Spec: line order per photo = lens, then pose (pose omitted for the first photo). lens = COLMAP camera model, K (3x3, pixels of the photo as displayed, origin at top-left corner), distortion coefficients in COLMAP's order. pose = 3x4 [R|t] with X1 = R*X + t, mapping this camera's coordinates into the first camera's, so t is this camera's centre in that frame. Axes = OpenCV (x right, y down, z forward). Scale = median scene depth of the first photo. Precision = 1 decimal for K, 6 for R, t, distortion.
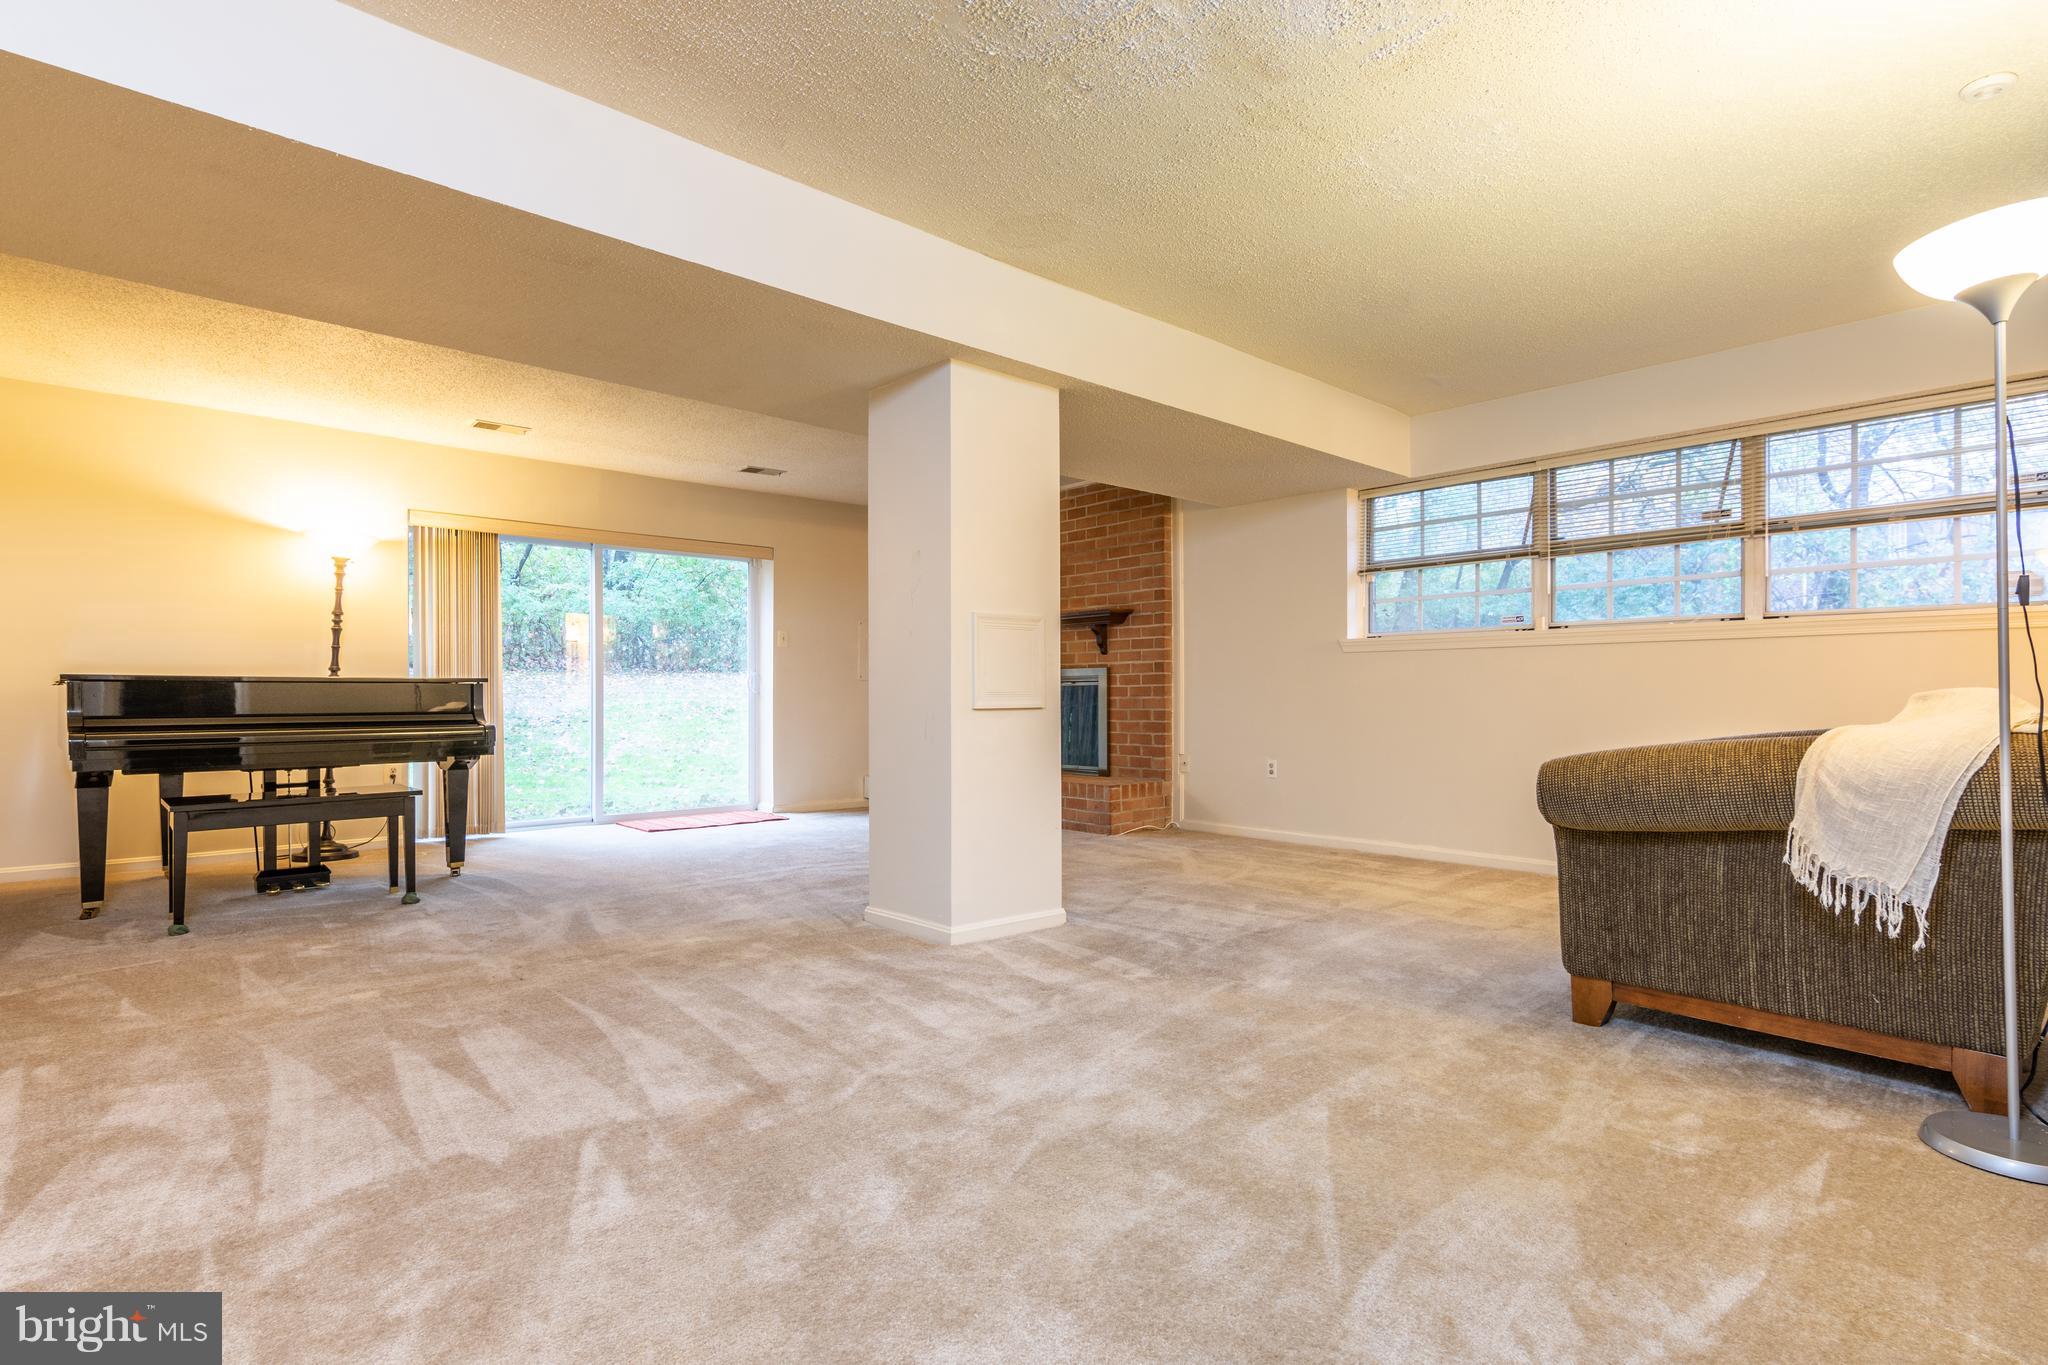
lens RADIAL K [[996.0, 0, 1022.2], [0, 996.0, 679.6], [0, 0, 1]] dist [0.000539, 0.000461]
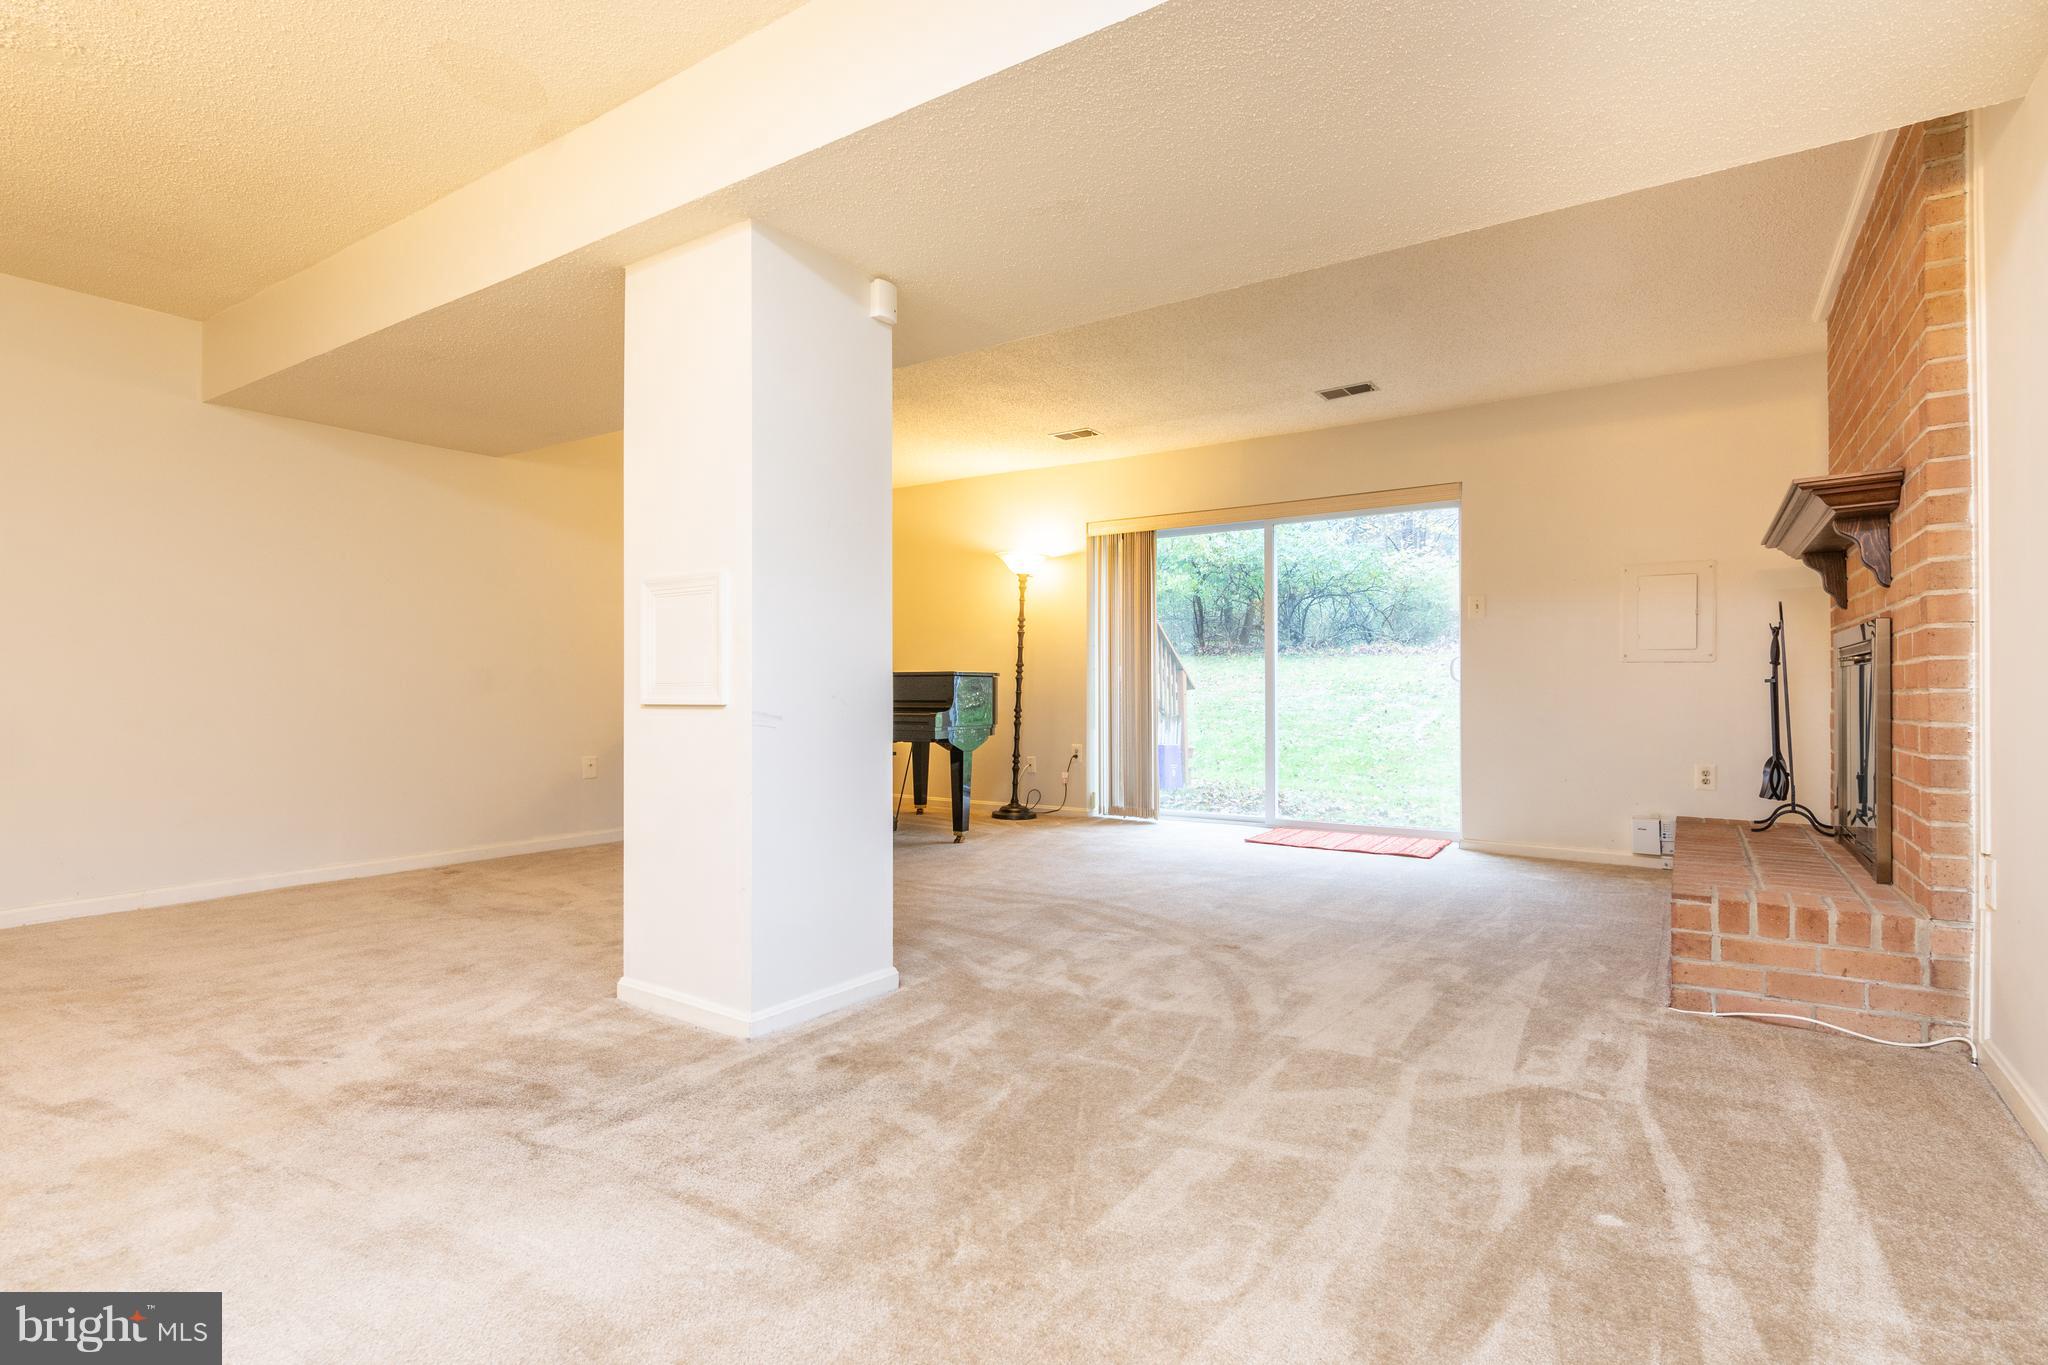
lens RADIAL K [[996.0, 0, 1022.2], [0, 996.0, 679.6], [0, 0, 1]] dist [0.000539, 0.000461]
pose [[0.233257, -0.007230, -0.972388, 0.415724], [0.015596, 0.999872, -0.003694, 0.009970], [0.972290, -0.014304, 0.233340, 0.580799]]
